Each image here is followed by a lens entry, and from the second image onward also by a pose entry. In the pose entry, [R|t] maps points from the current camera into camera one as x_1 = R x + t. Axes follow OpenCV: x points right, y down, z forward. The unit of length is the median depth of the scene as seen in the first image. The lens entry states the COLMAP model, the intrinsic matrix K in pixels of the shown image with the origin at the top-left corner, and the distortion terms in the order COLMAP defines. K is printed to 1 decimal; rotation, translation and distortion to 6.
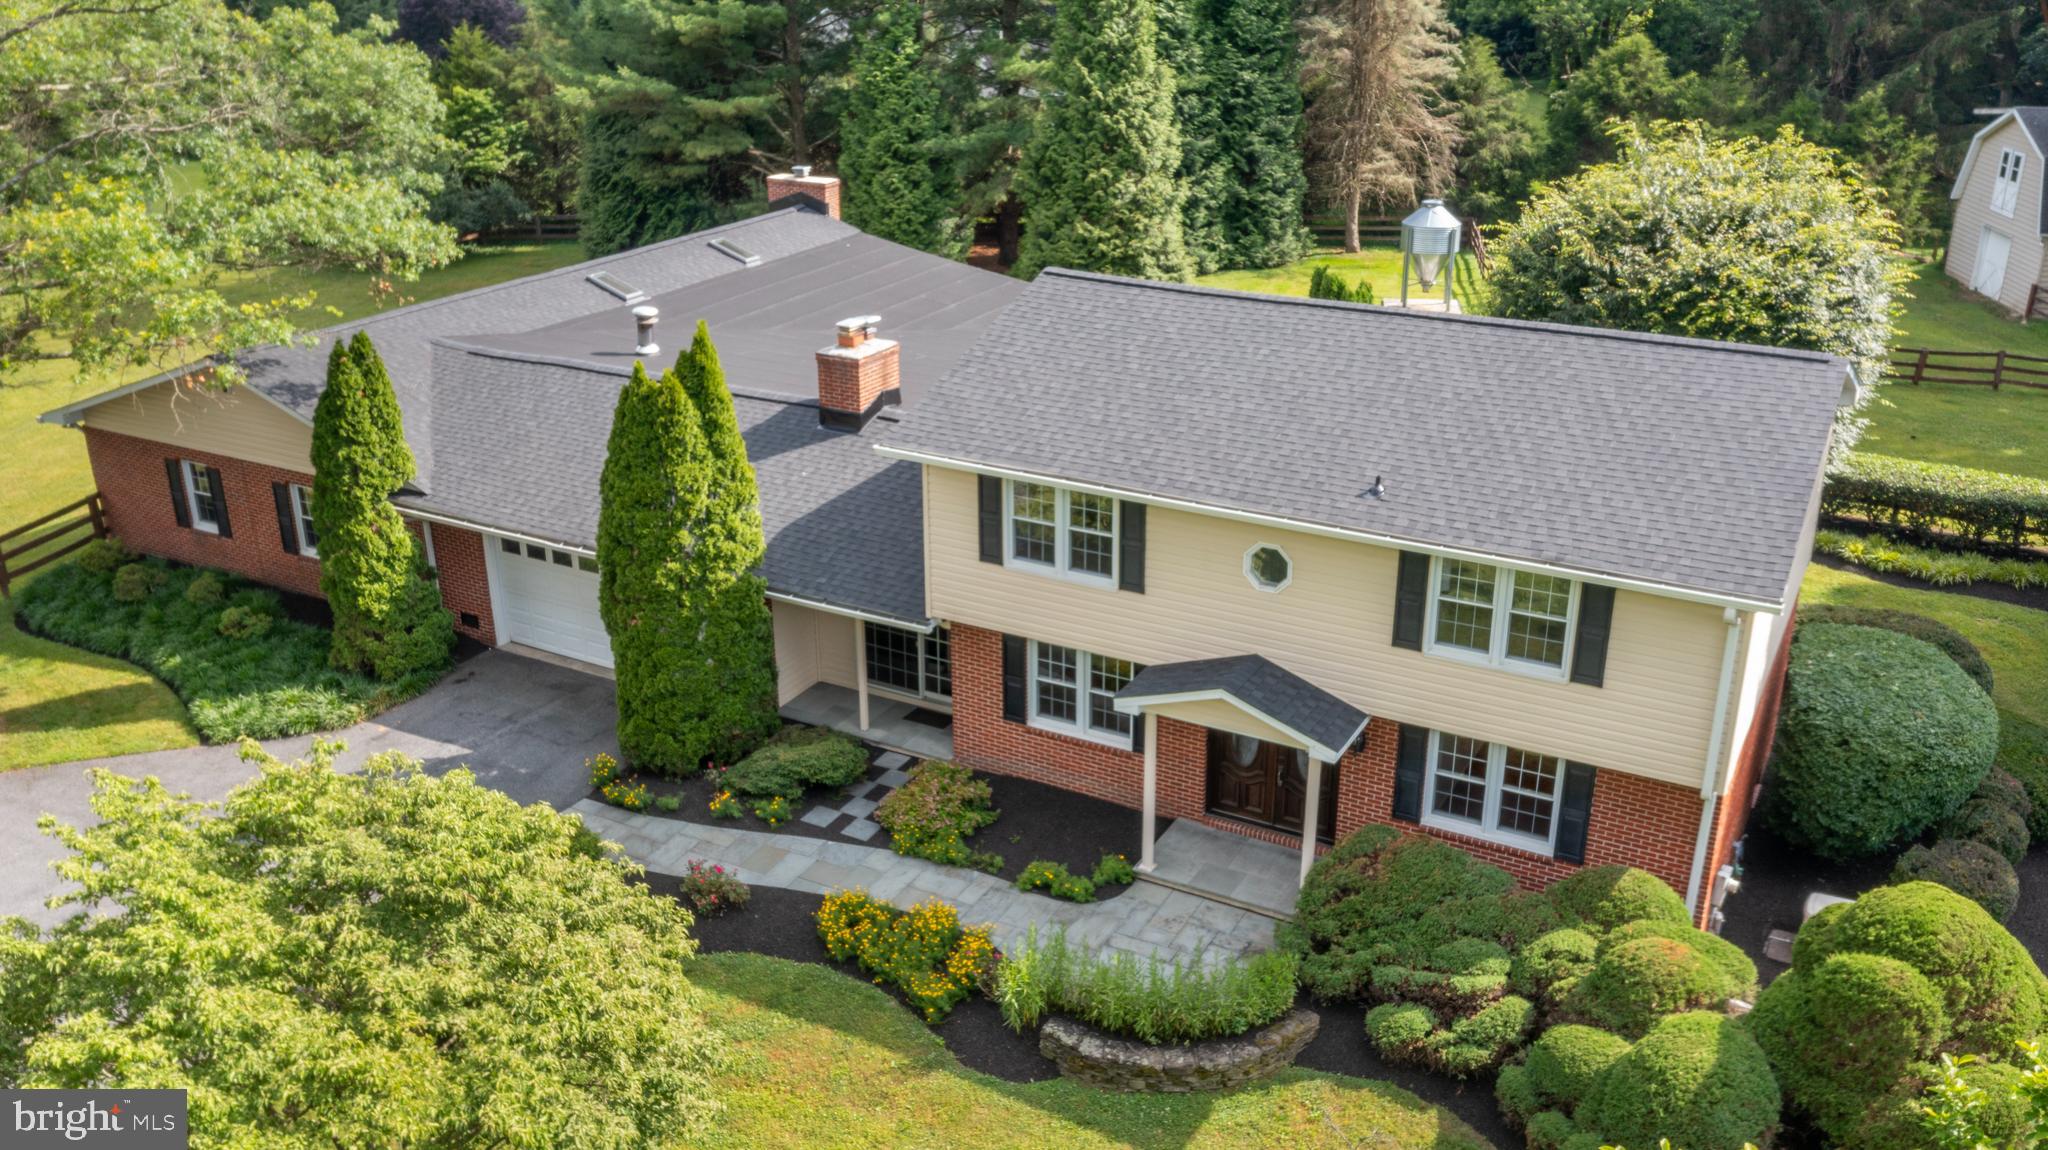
lens RADIAL K [[1631.6, 0, 1024.0], [0, 1631.6, 575.0], [0, 0, 1]] dist [-0.005505, -0.004794]
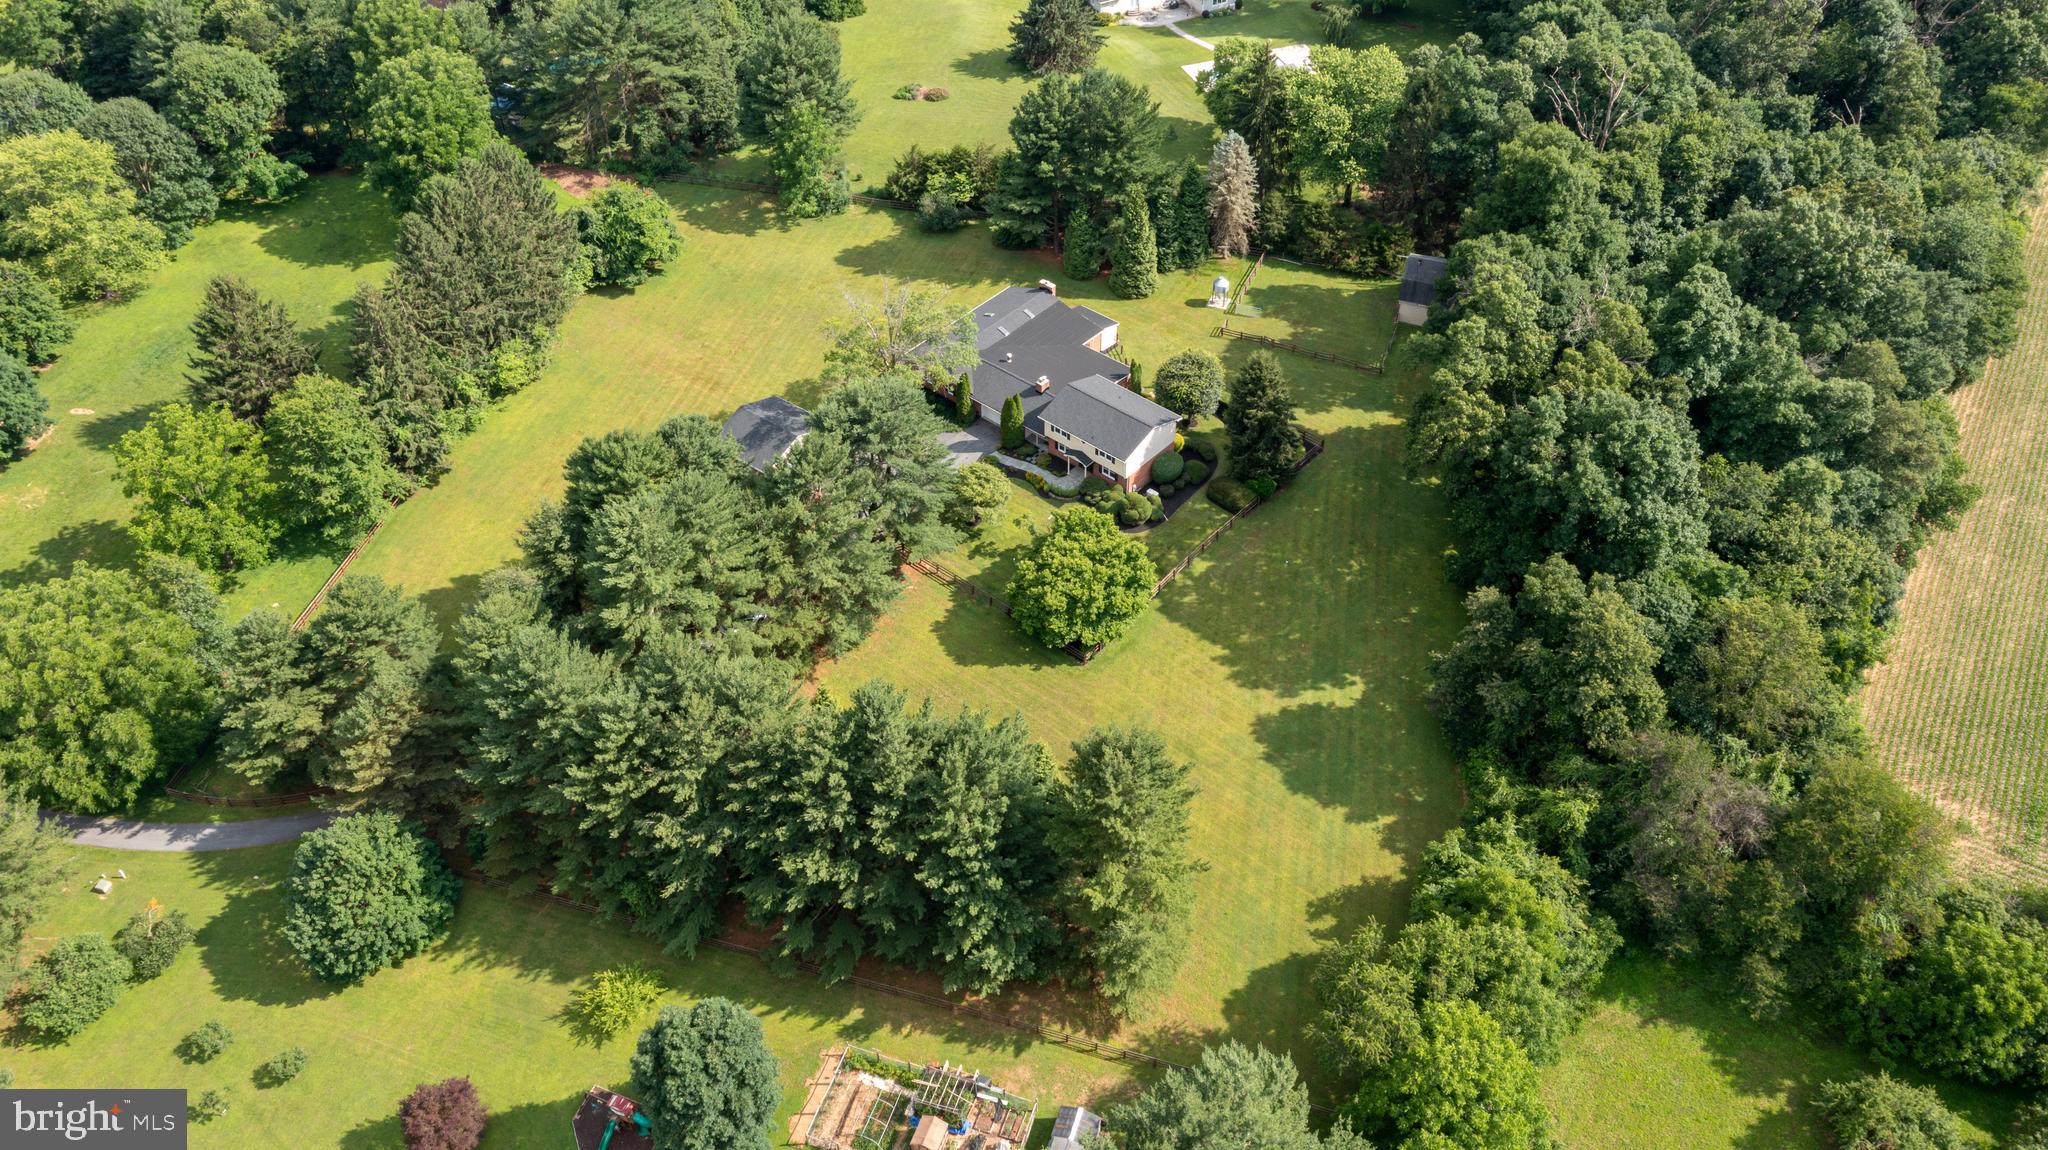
lens RADIAL K [[1631.6, 0, 1024.0], [0, 1631.6, 575.0], [0, 0, 1]] dist [-0.005505, -0.004794]
pose [[0.976603, 0.147492, -0.156503, 1.088774], [-0.077253, 0.919781, 0.384754, -2.208188], [0.200697, -0.363661, 0.909655, -5.897159]]
